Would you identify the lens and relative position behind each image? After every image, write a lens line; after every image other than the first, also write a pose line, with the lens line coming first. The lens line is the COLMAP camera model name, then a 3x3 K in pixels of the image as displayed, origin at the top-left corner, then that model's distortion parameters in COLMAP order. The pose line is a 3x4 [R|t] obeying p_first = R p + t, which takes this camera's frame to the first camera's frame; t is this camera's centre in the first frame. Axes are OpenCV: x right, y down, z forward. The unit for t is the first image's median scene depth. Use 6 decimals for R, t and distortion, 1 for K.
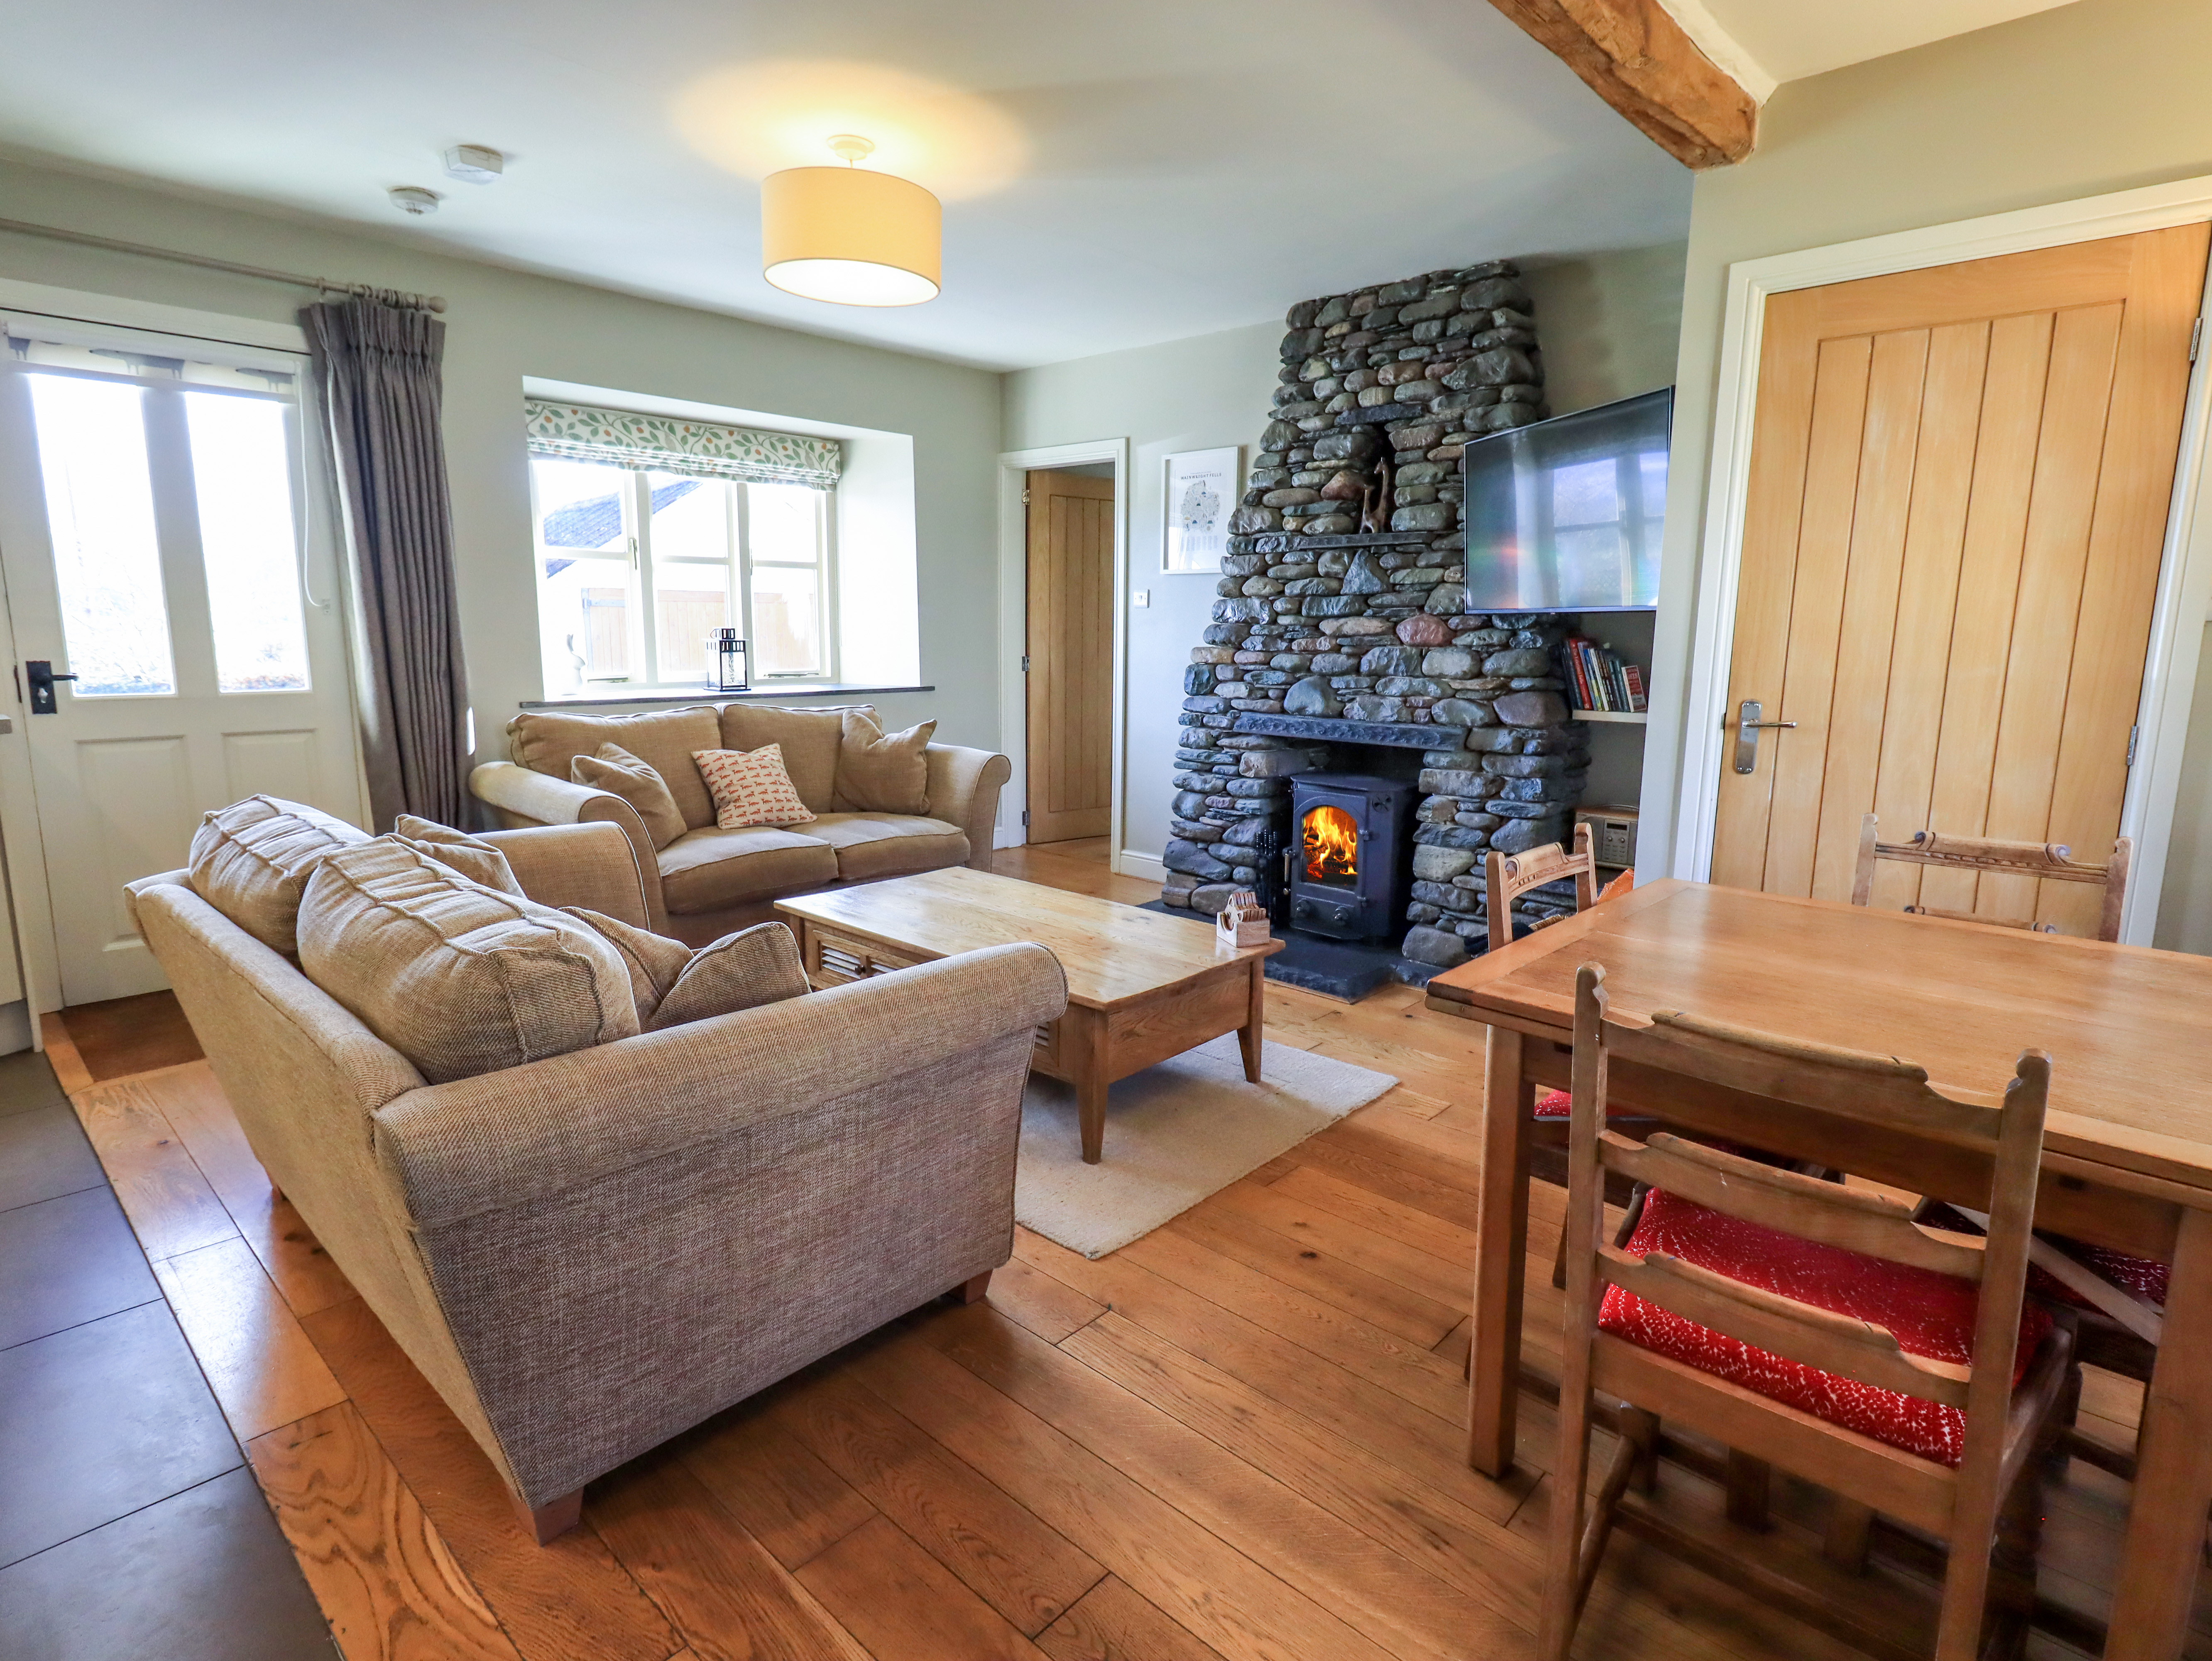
lens RADIAL K [[1149.1, 0, 1120.6], [0, 1149.1, 811.7], [0, 0, 1]] dist [0.003287, -0.000559]
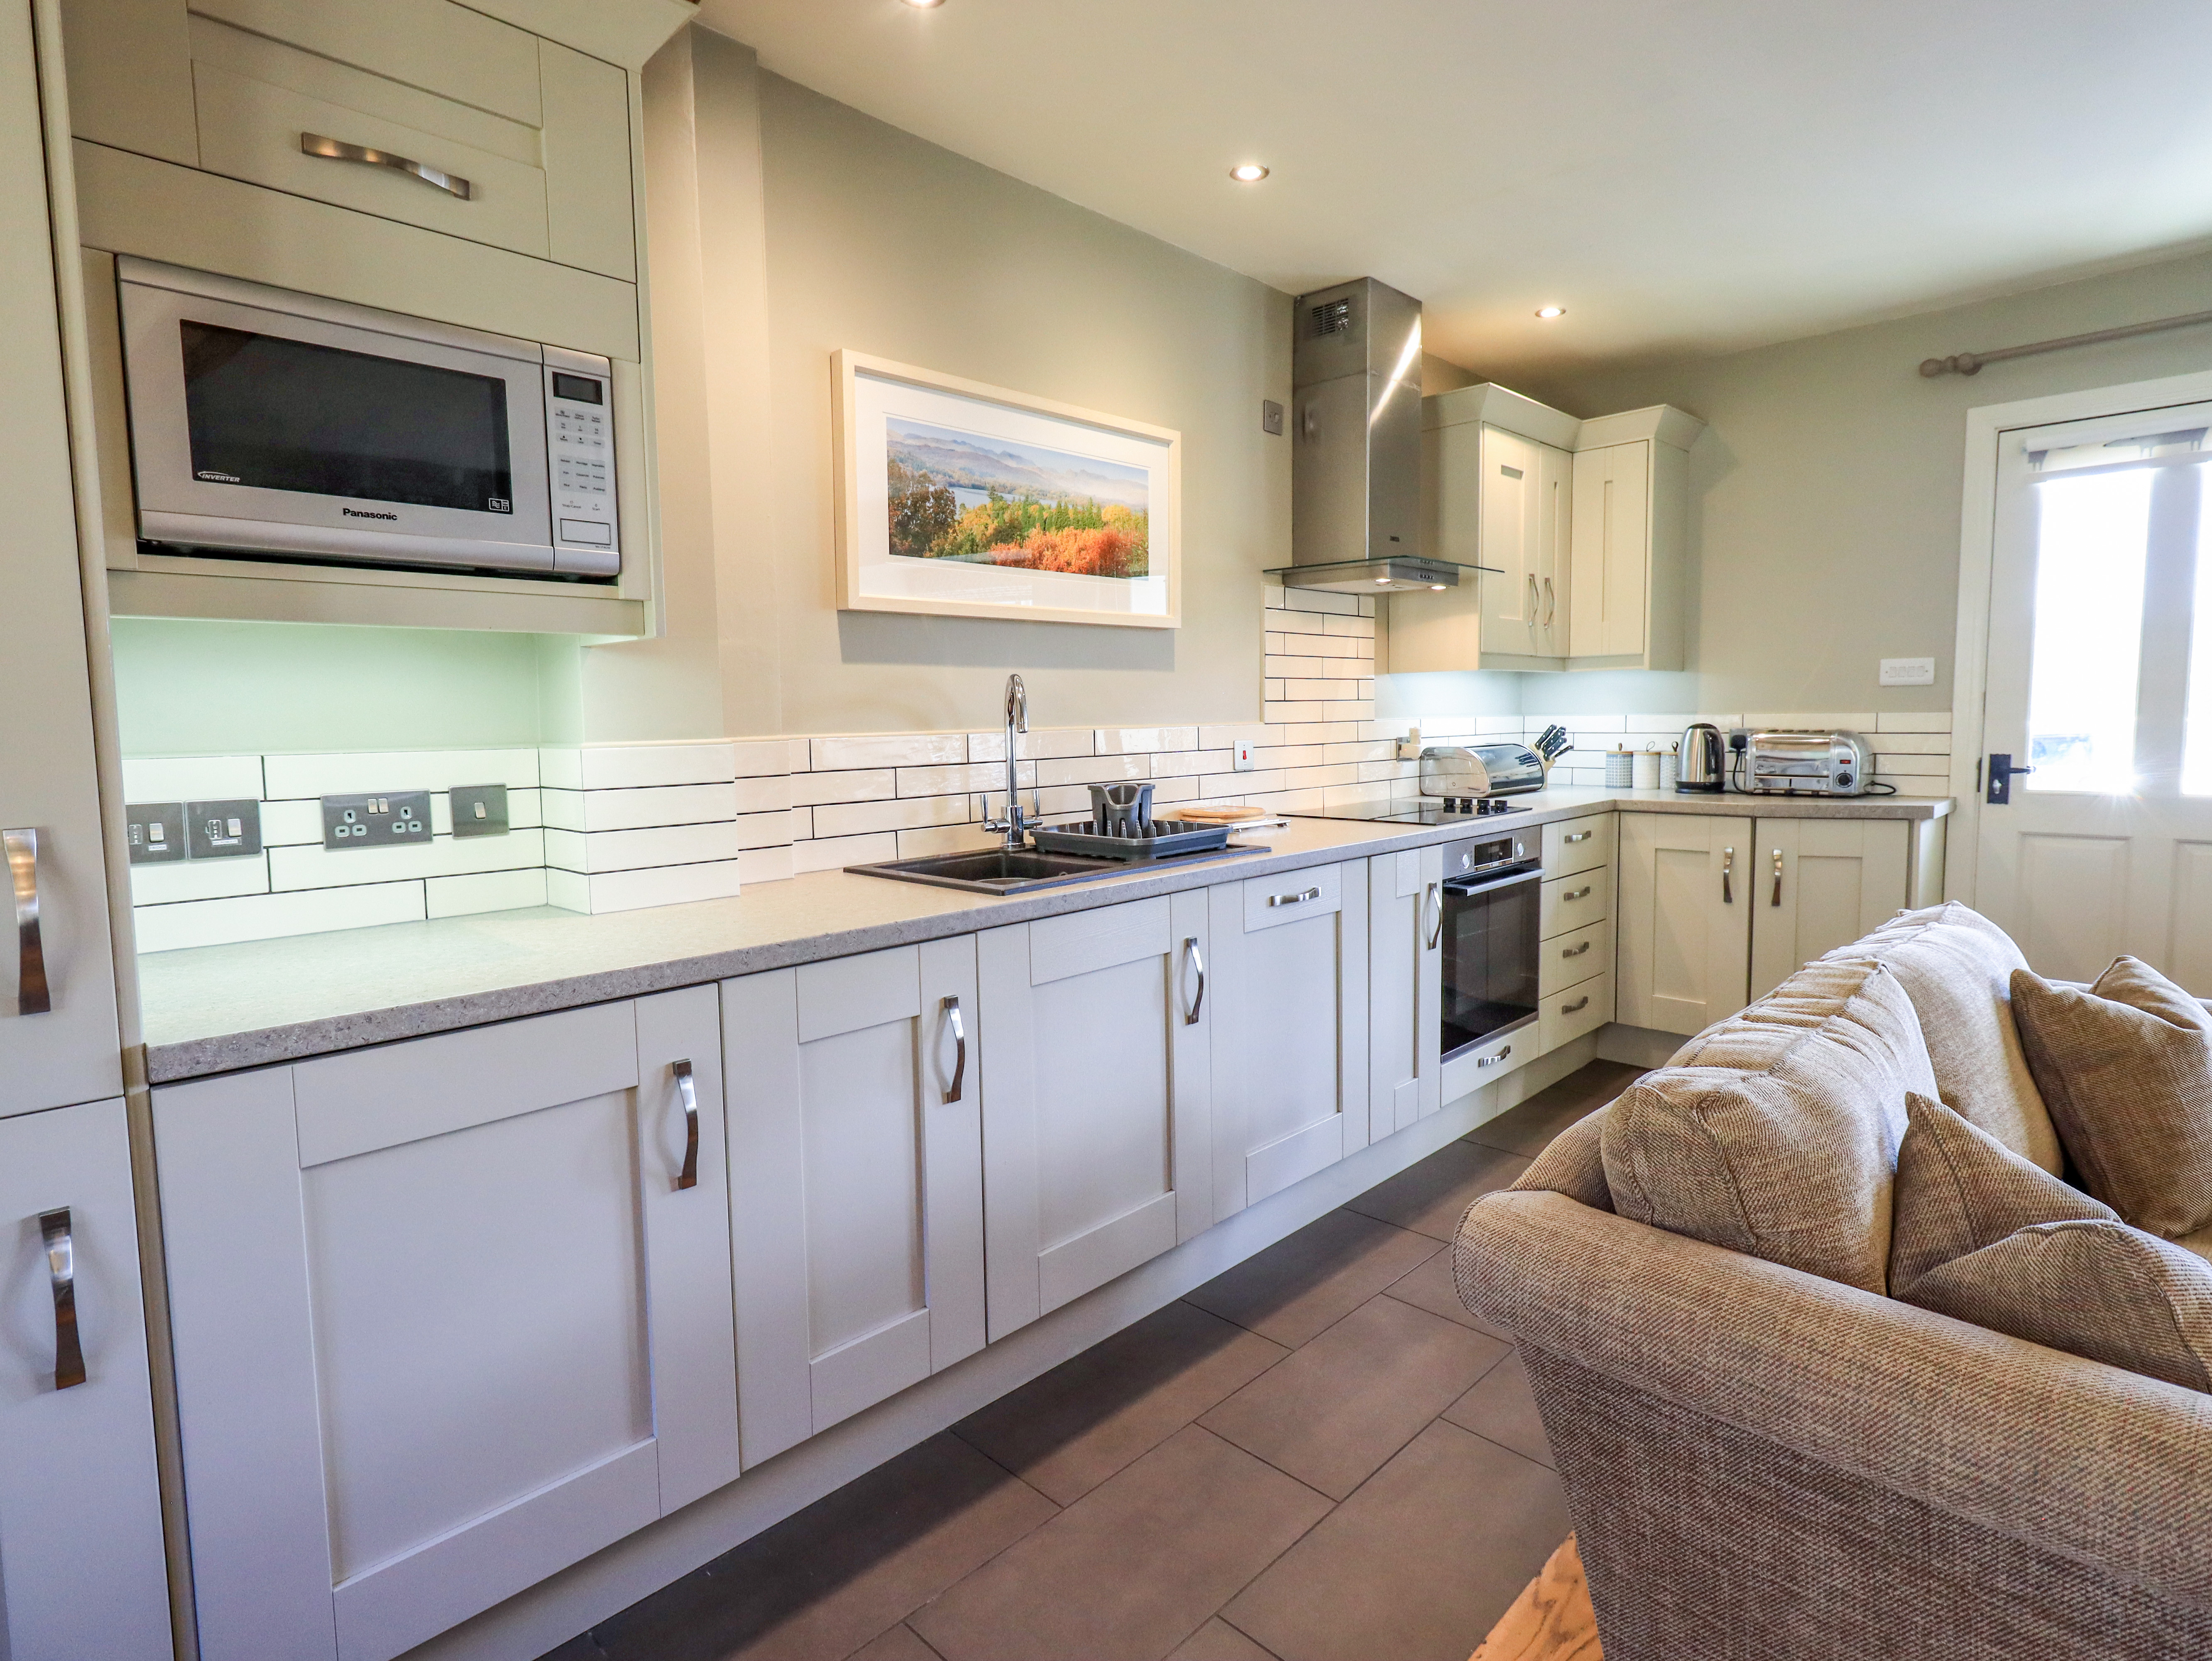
lens RADIAL K [[1149.1, 0, 1120.6], [0, 1149.1, 811.7], [0, 0, 1]] dist [0.003287, -0.000559]
pose [[-0.034820, 0.075397, -0.996545, 0.111307], [-0.150909, 0.985320, 0.079821, -0.032111], [0.987934, 0.153167, -0.022931, 0.183265]]
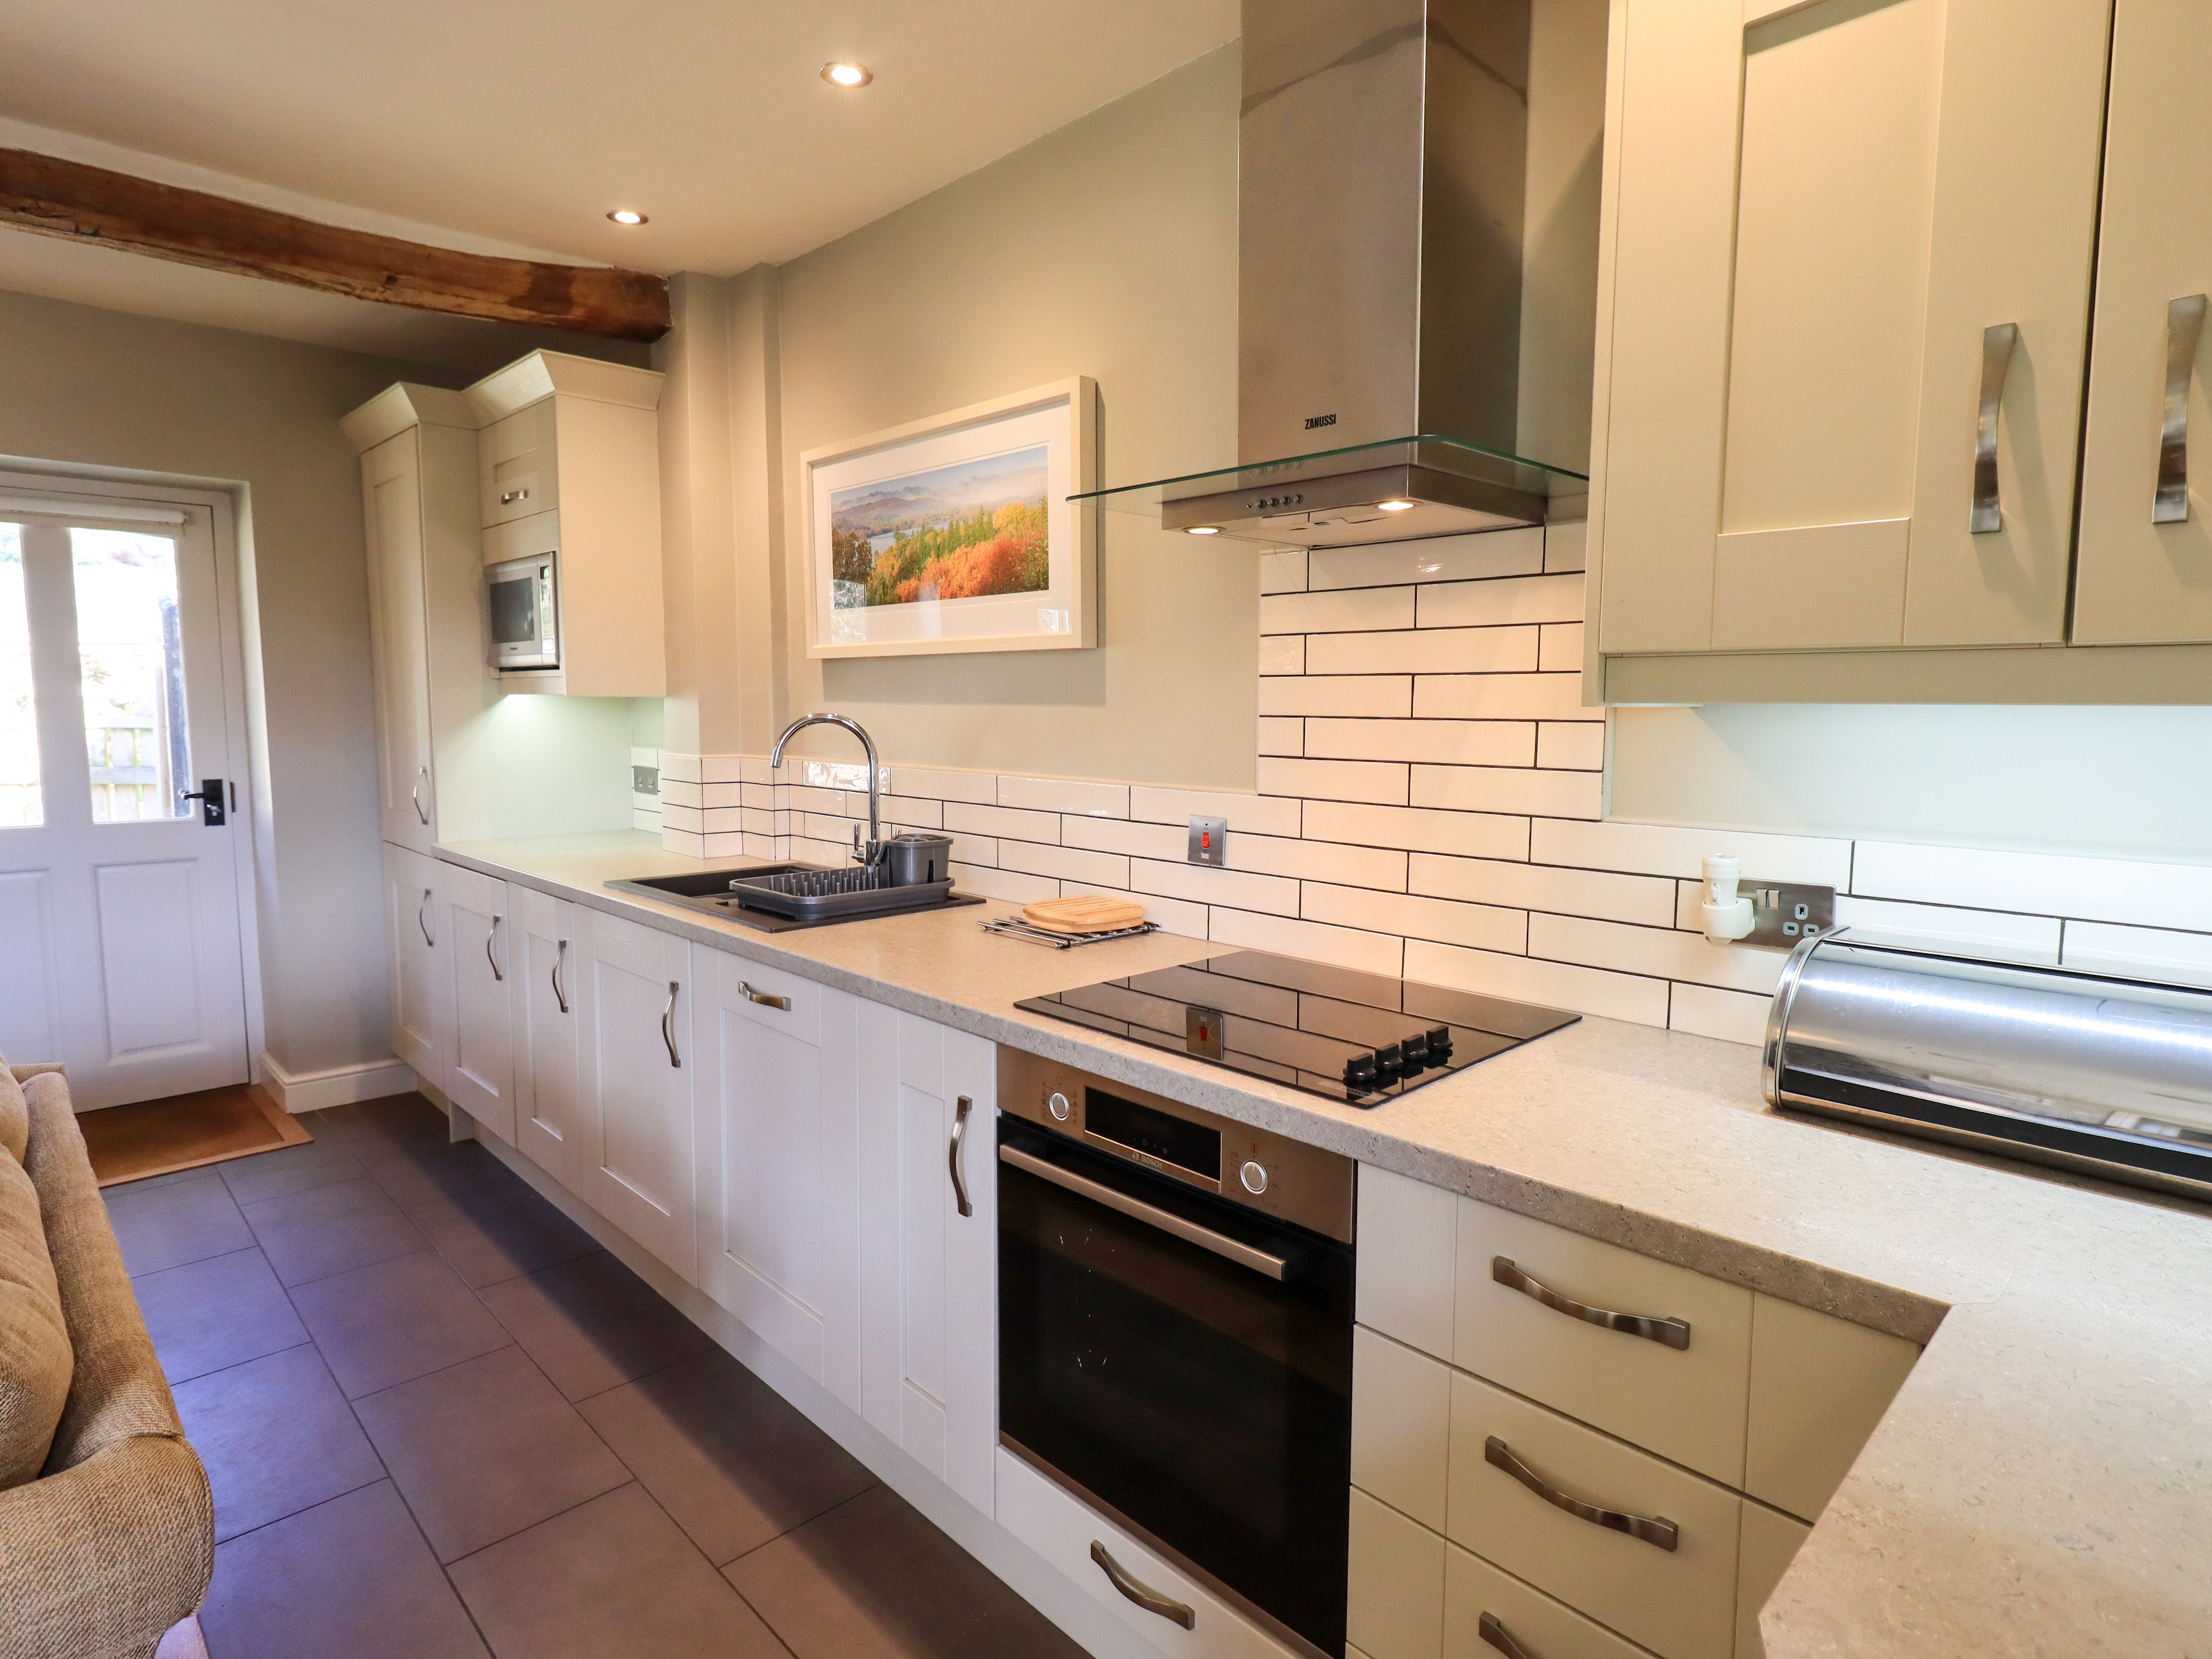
lens RADIAL K [[1193.8, 0, 1115.9], [0, 1193.8, 808.6], [0, 0, 1]] dist [0.006430, 0.000264]
pose [[-0.997973, -0.023197, 0.059263, -0.651593], [-0.007296, 0.966767, 0.255555, -0.158907], [-0.063222, 0.254605, -0.964976, 0.716587]]
